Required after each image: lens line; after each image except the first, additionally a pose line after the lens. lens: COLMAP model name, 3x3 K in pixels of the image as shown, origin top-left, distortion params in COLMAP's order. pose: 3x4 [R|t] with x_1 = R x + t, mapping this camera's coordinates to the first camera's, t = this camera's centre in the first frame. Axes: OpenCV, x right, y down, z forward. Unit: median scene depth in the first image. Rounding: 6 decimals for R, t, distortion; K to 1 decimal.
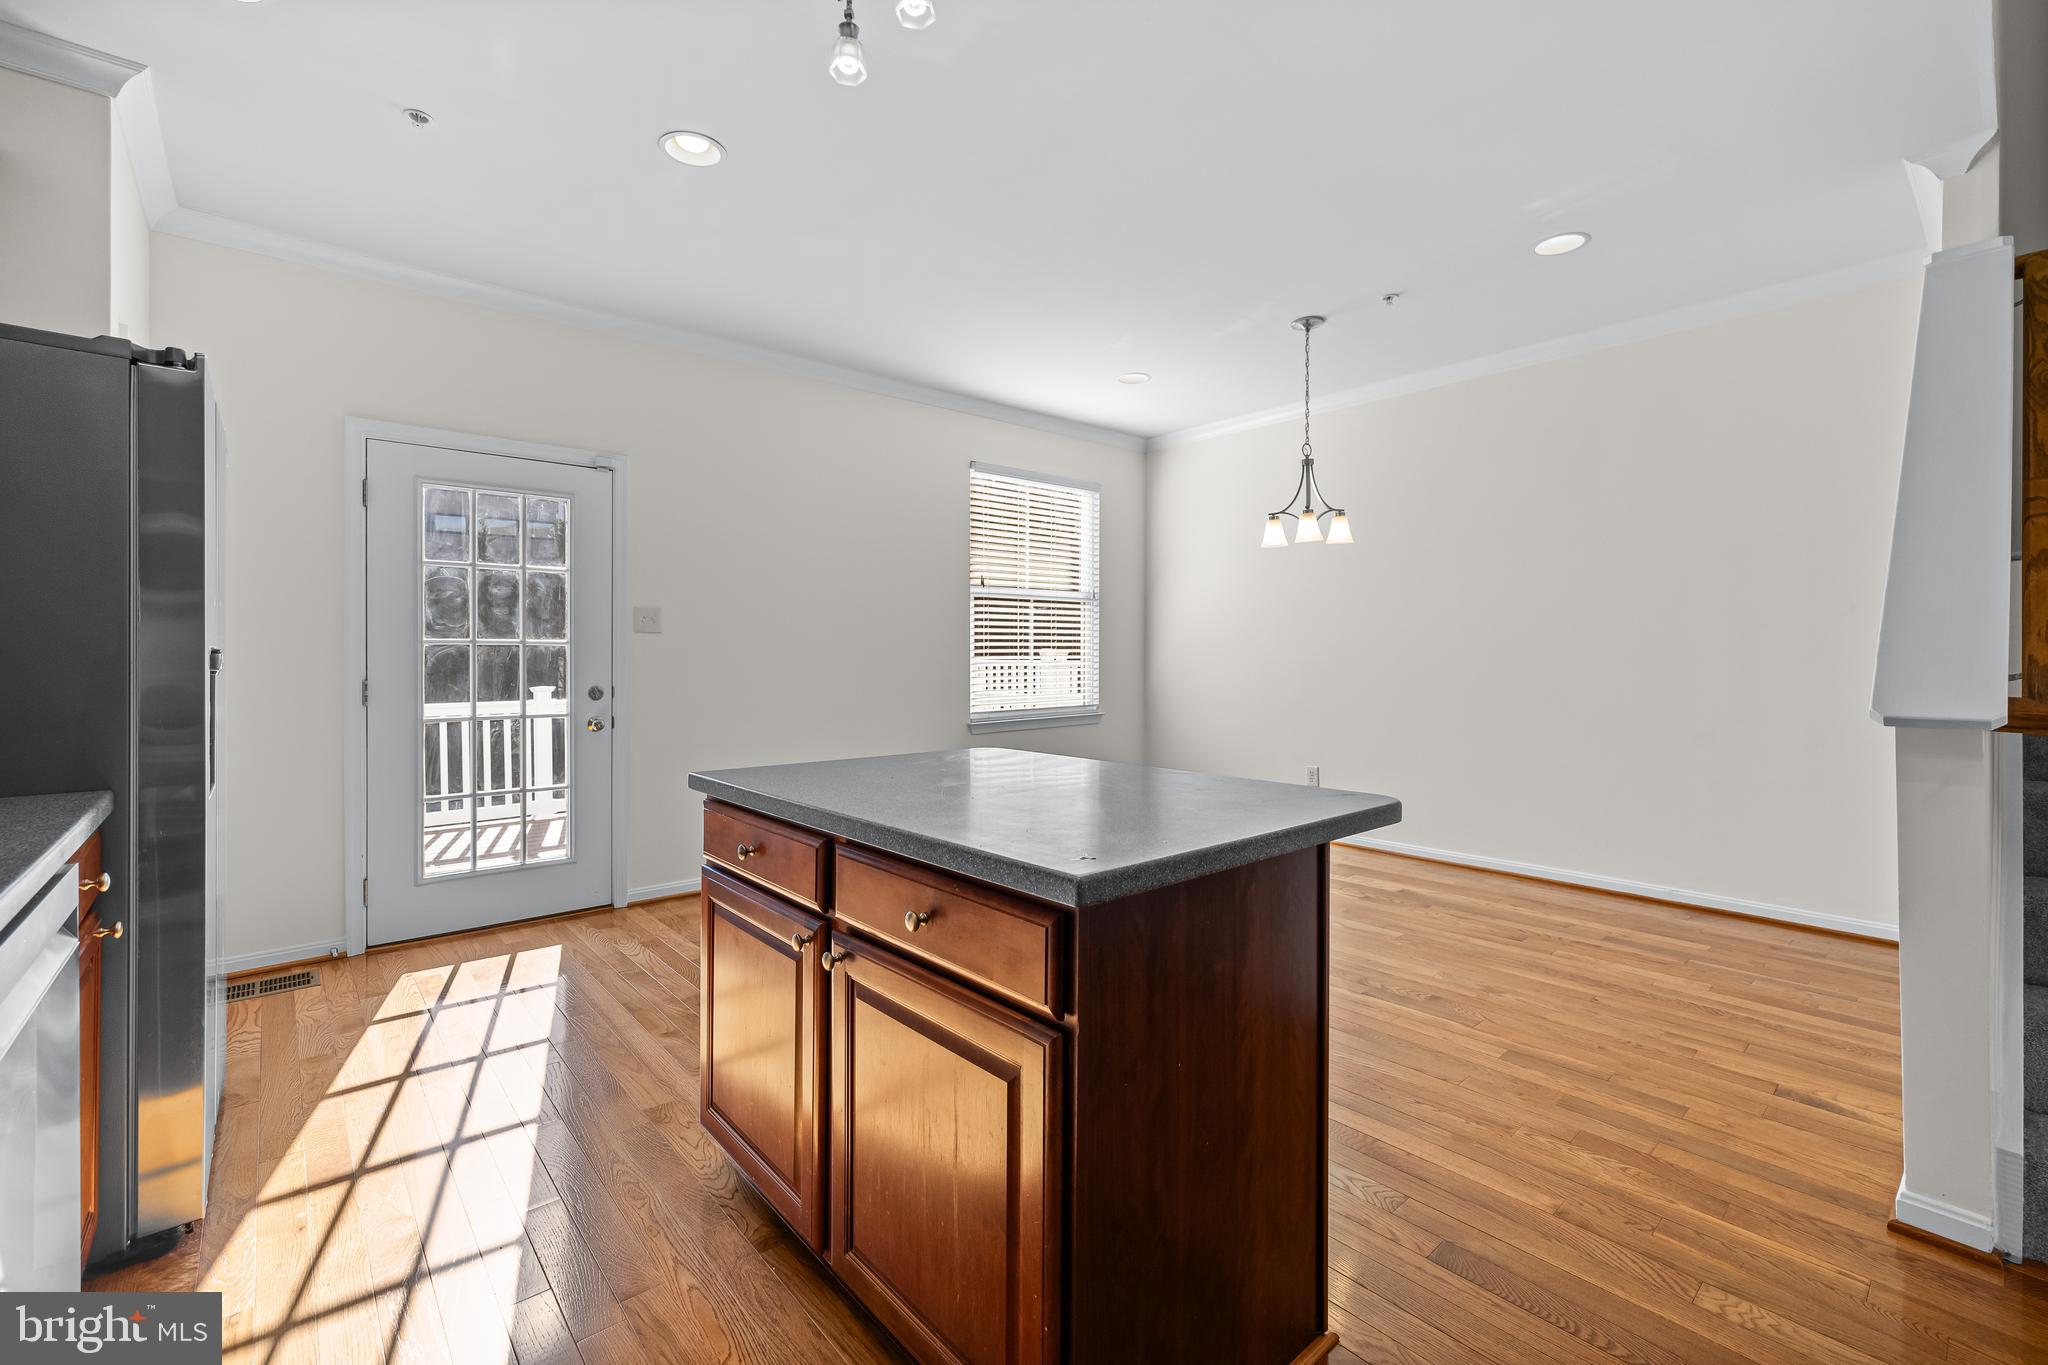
lens RADIAL K [[859.1, 0, 1017.1], [0, 859.1, 658.2], [0, 0, 1]] dist [0.001317, 0.000032]
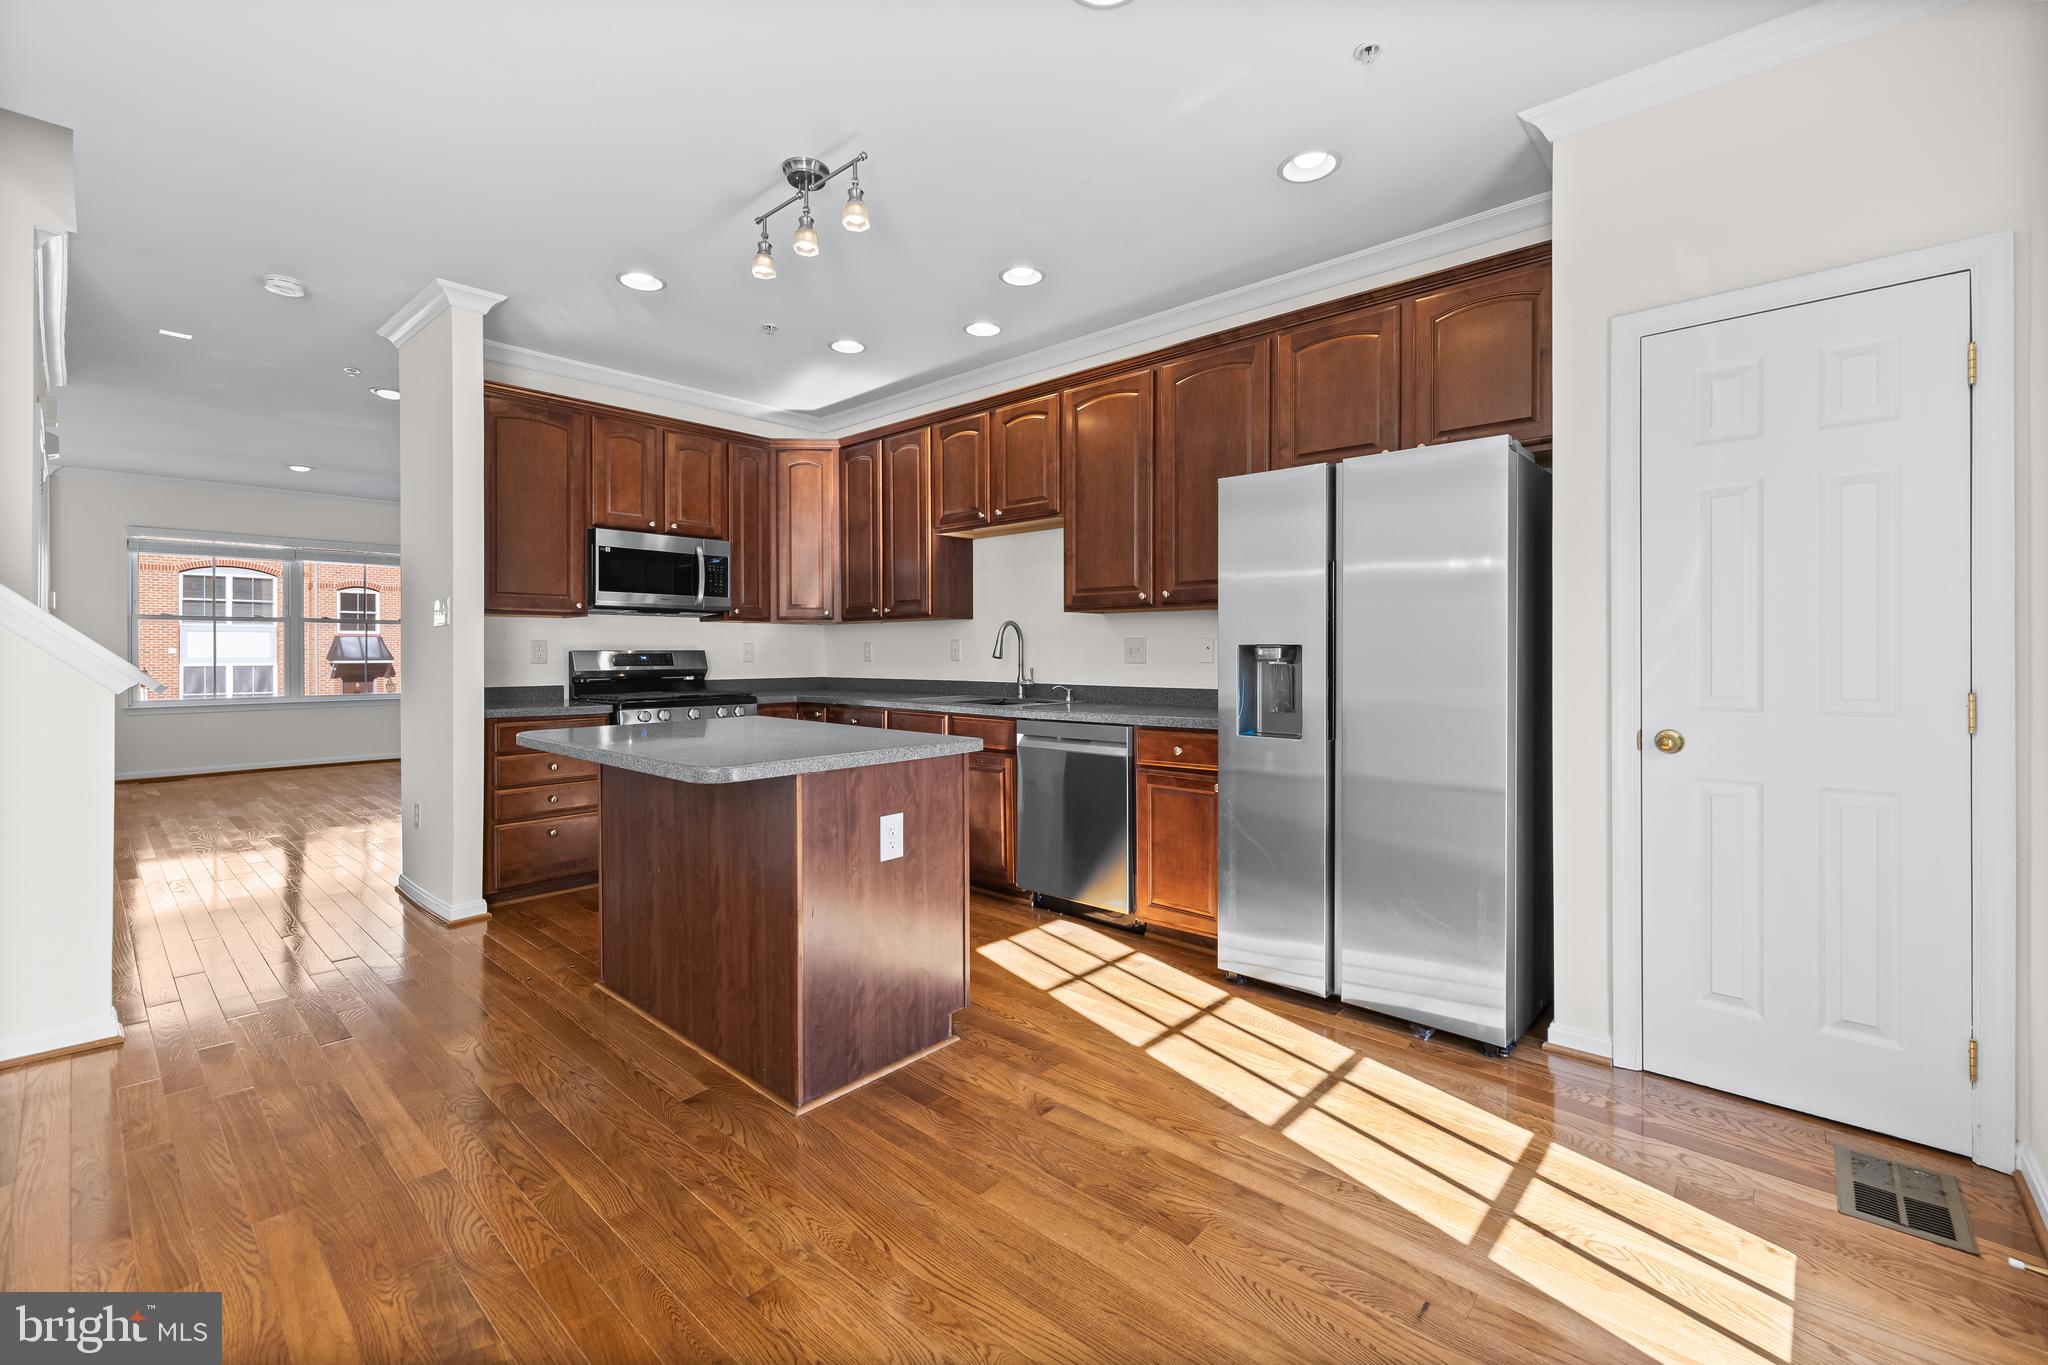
lens RADIAL K [[859.1, 0, 1017.1], [0, 859.1, 658.2], [0, 0, 1]] dist [0.001317, 0.000032]
pose [[-0.993155, -0.000744, -0.116802, -0.156569], [-0.002171, 0.999925, 0.012091, -0.003559], [0.116784, 0.012262, -0.993082, 1.301914]]
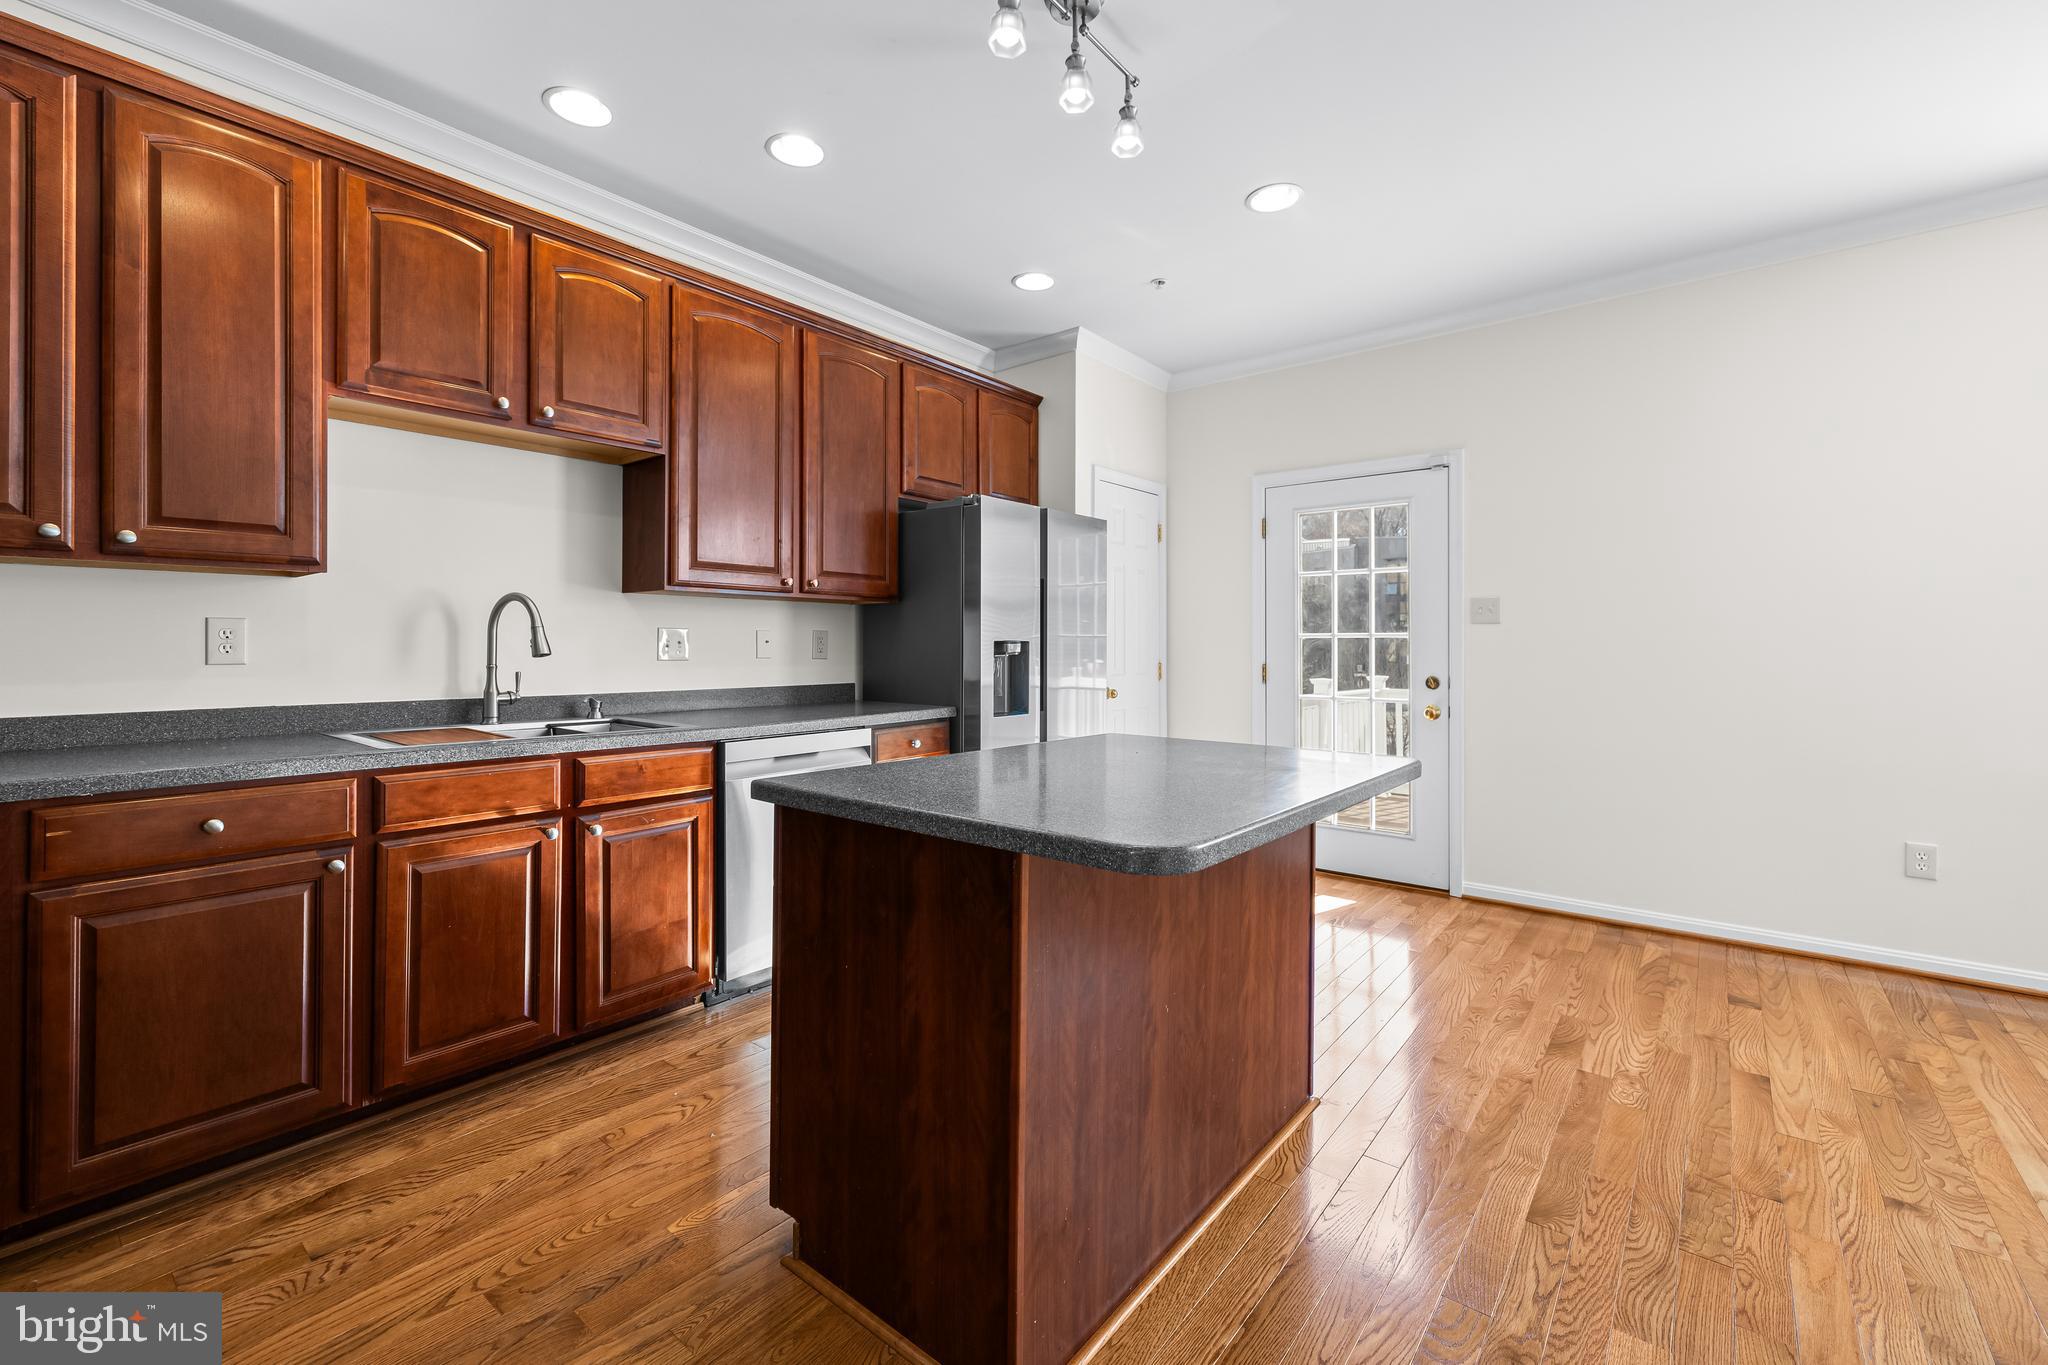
lens RADIAL K [[863.3, 0, 1015.5], [0, 863.3, 639.6], [0, 0, 1]] dist [0.001125, -0.000259]
pose [[0.170012, -0.009195, -0.985399, 0.510685], [-0.006723, 0.999922, -0.010490, 0.002219], [0.985419, 0.008408, 0.169937, 0.354181]]
